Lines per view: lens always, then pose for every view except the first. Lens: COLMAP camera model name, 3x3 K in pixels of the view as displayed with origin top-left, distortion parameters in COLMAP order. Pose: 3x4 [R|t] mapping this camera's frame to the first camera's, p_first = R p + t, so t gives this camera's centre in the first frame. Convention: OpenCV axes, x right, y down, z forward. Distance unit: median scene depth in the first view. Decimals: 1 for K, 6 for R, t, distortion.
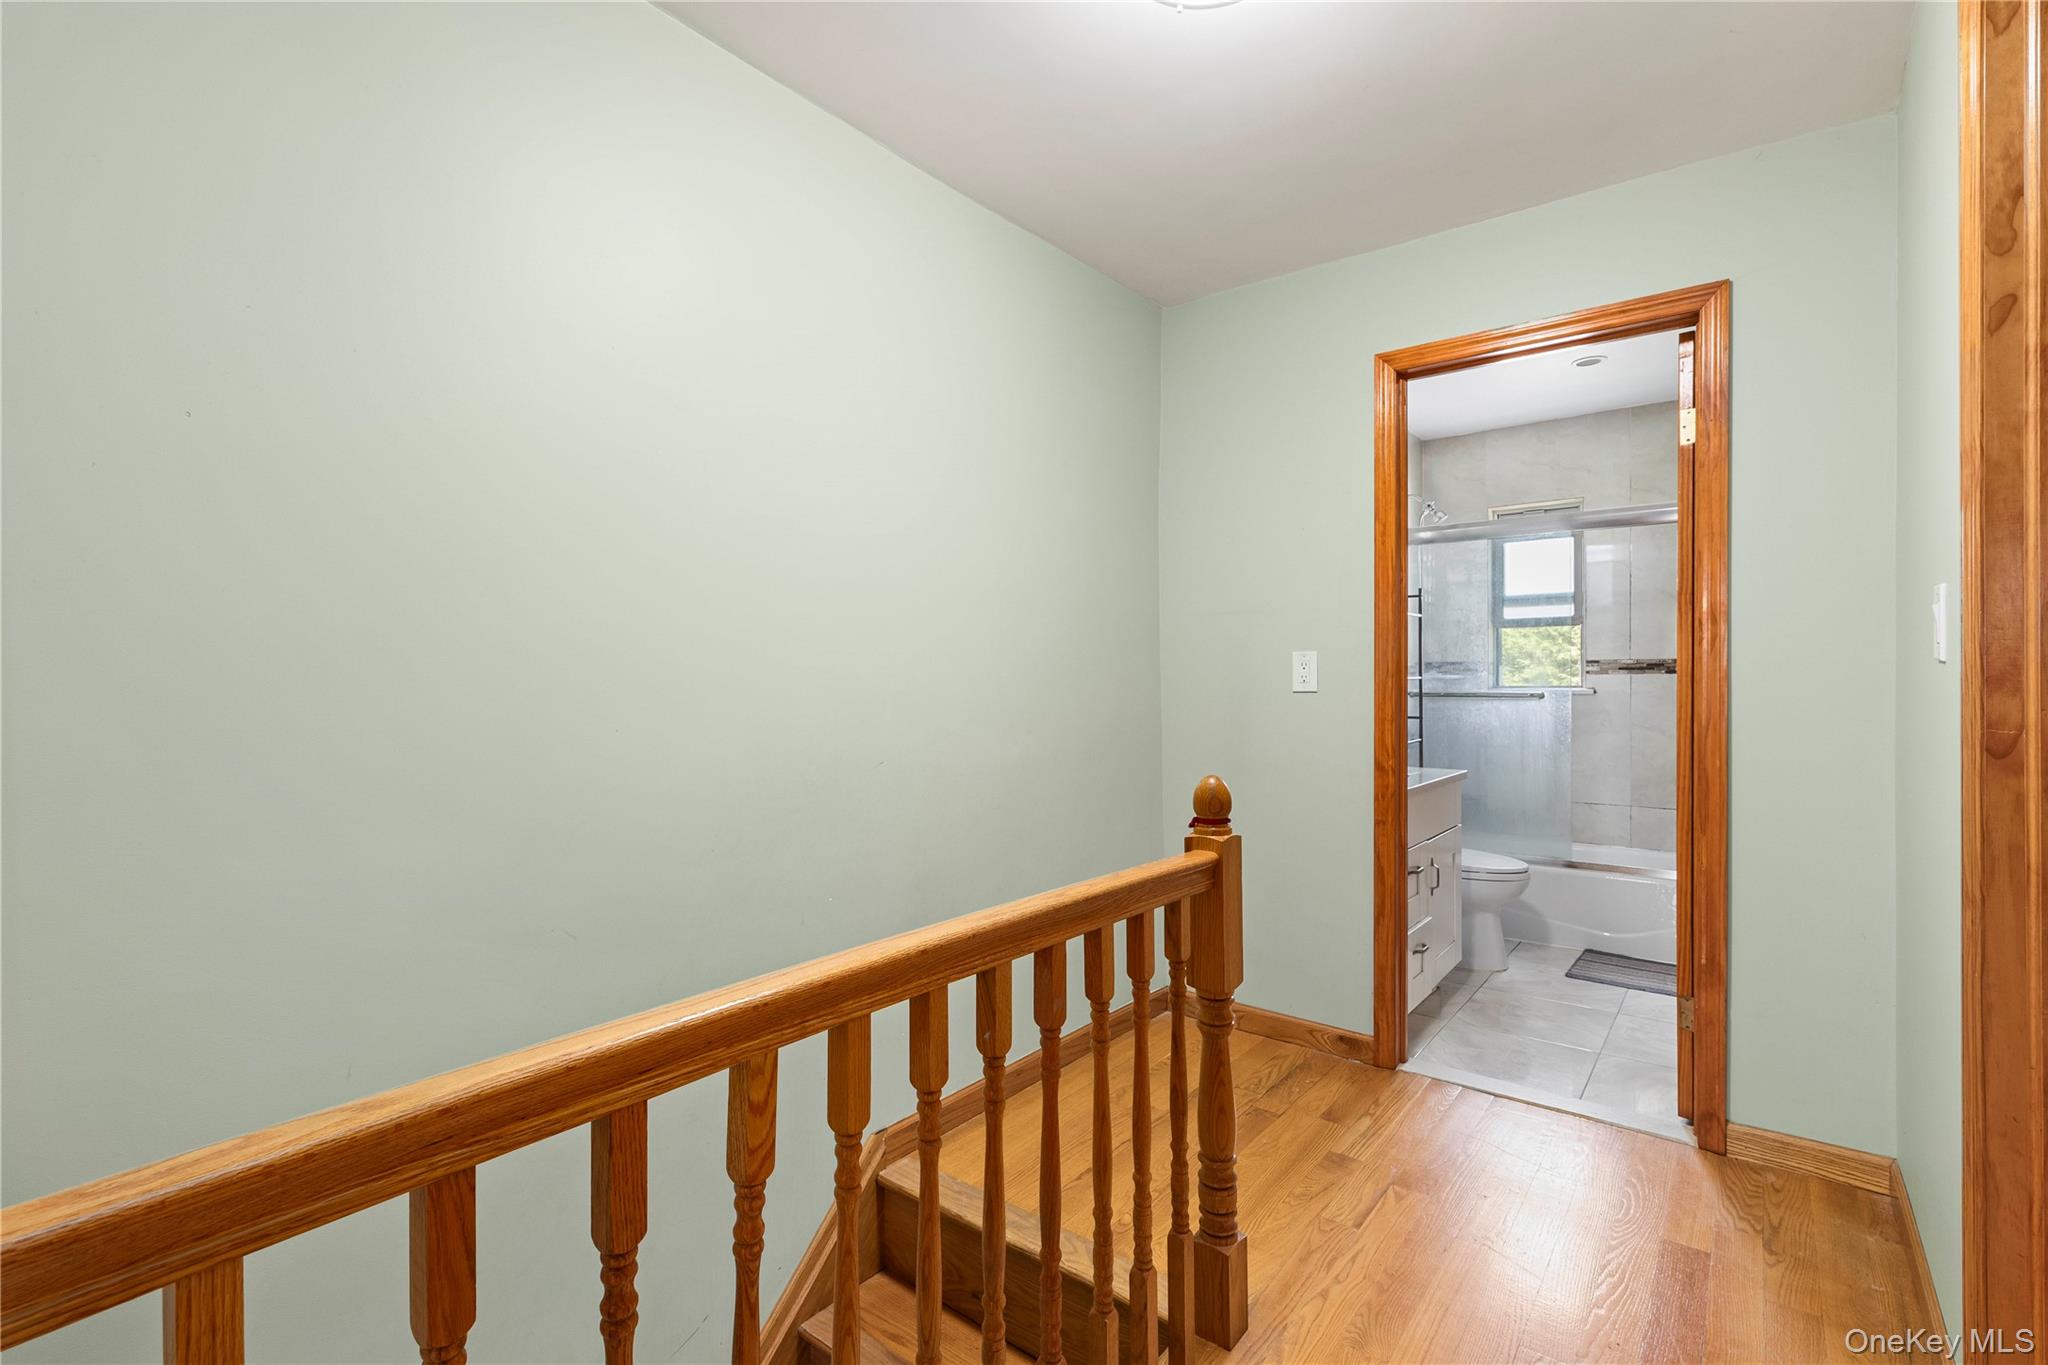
lens RADIAL K [[919.3, 0, 1024.0], [0, 919.3, 682.5], [0, 0, 1]] dist [-0.000442, -0.000011]
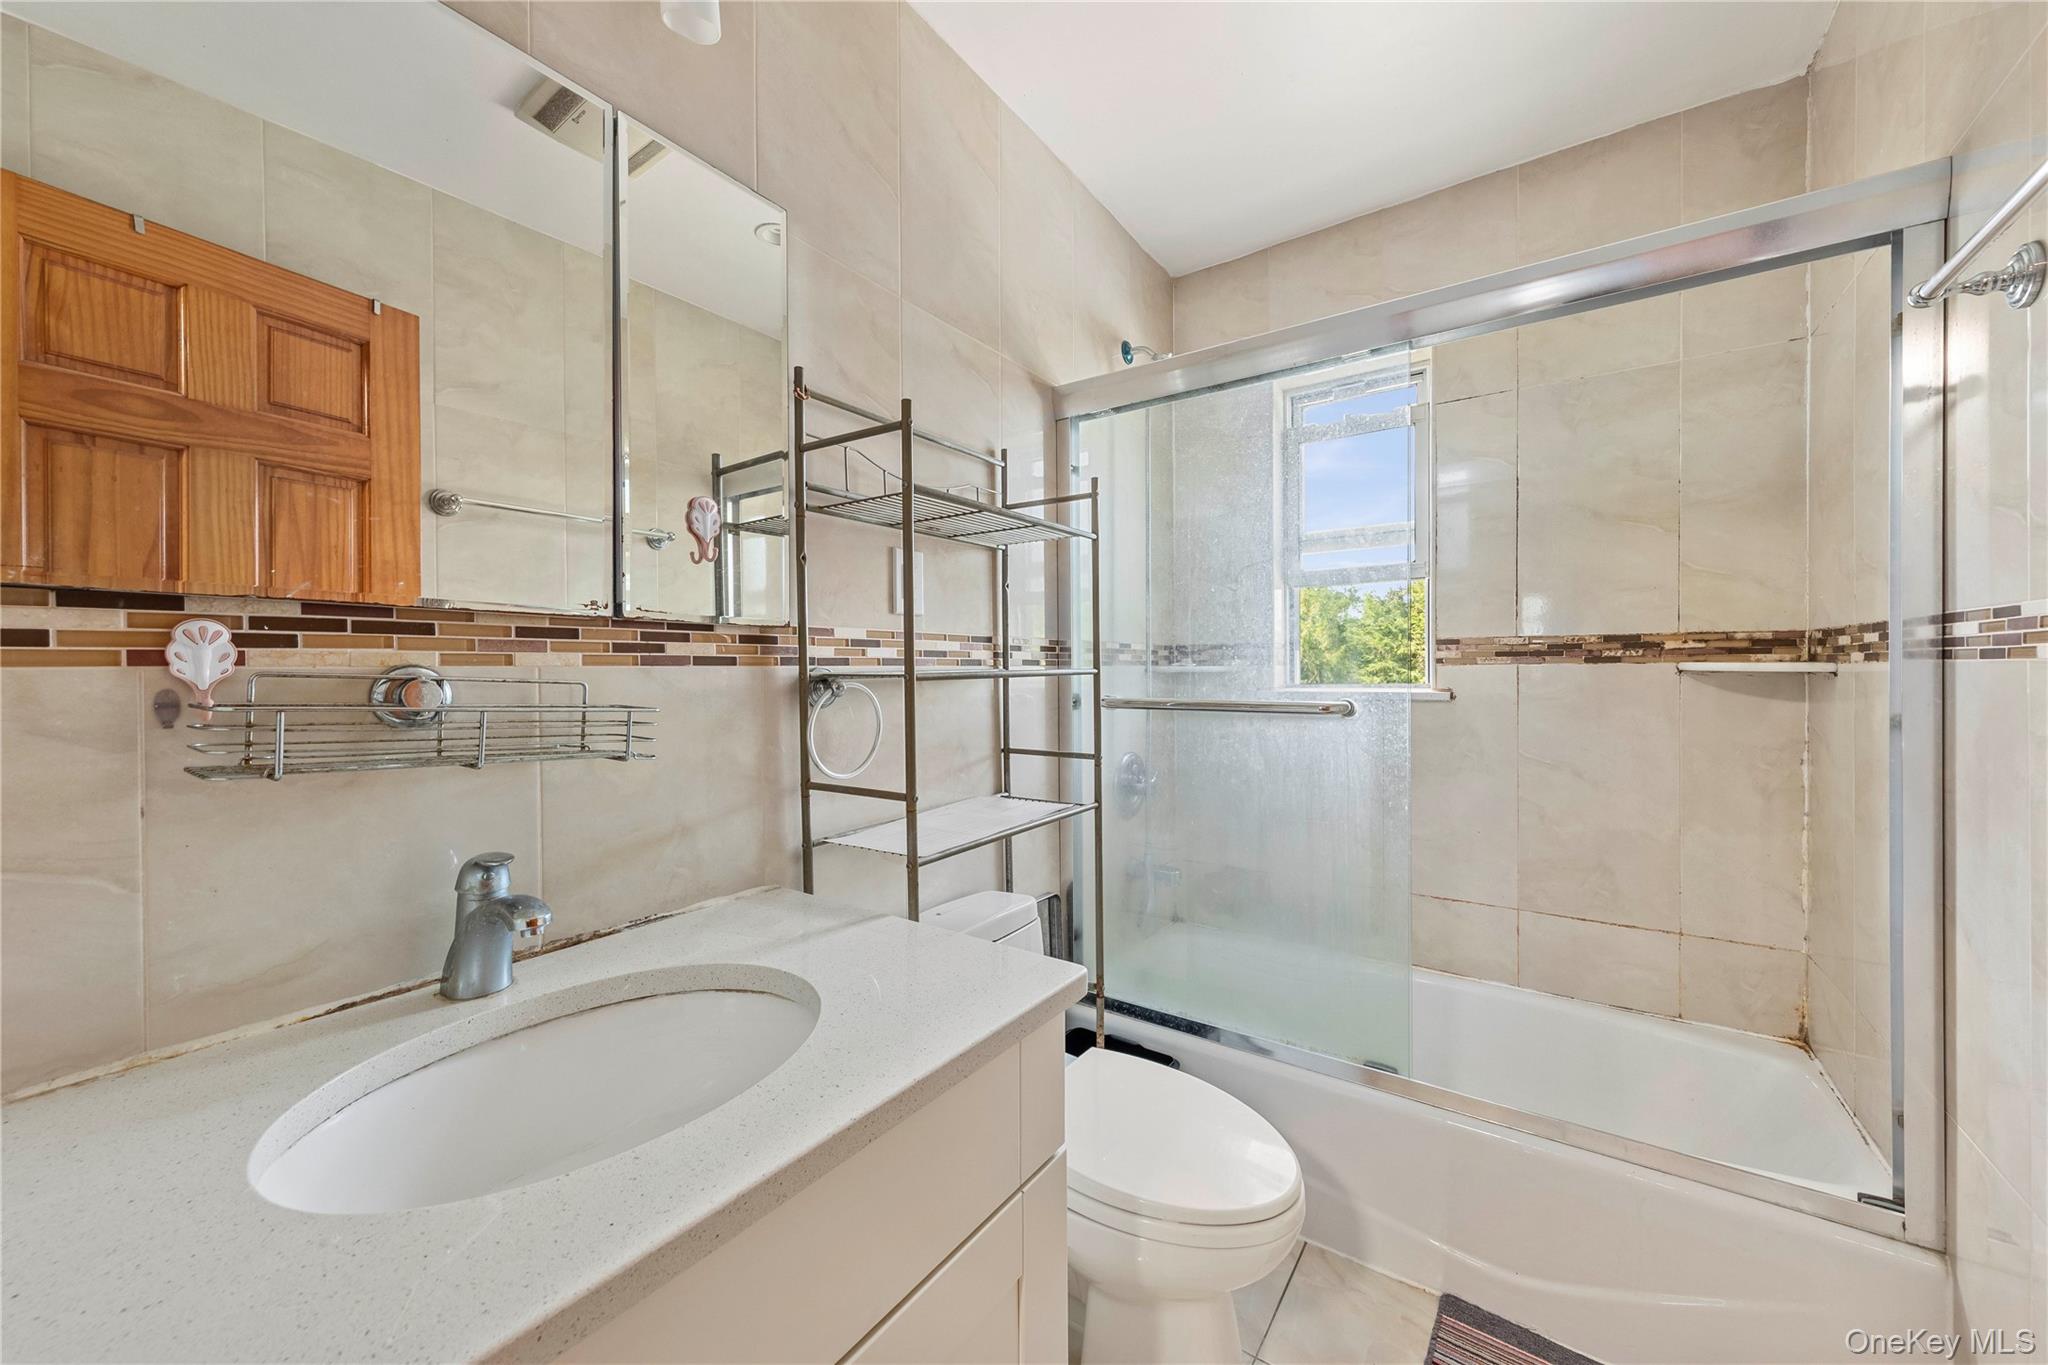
lens RADIAL K [[758.8, 0, 1024.0], [0, 758.8, 674.7], [0, 0, 1]] dist [0.000194, 0.000000]
pose [[0.997823, -0.000379, 0.065953, 0.343216], [0.000472, 0.999999, -0.001404, -0.002538], [-0.065952, 0.001432, 0.997822, 0.576024]]
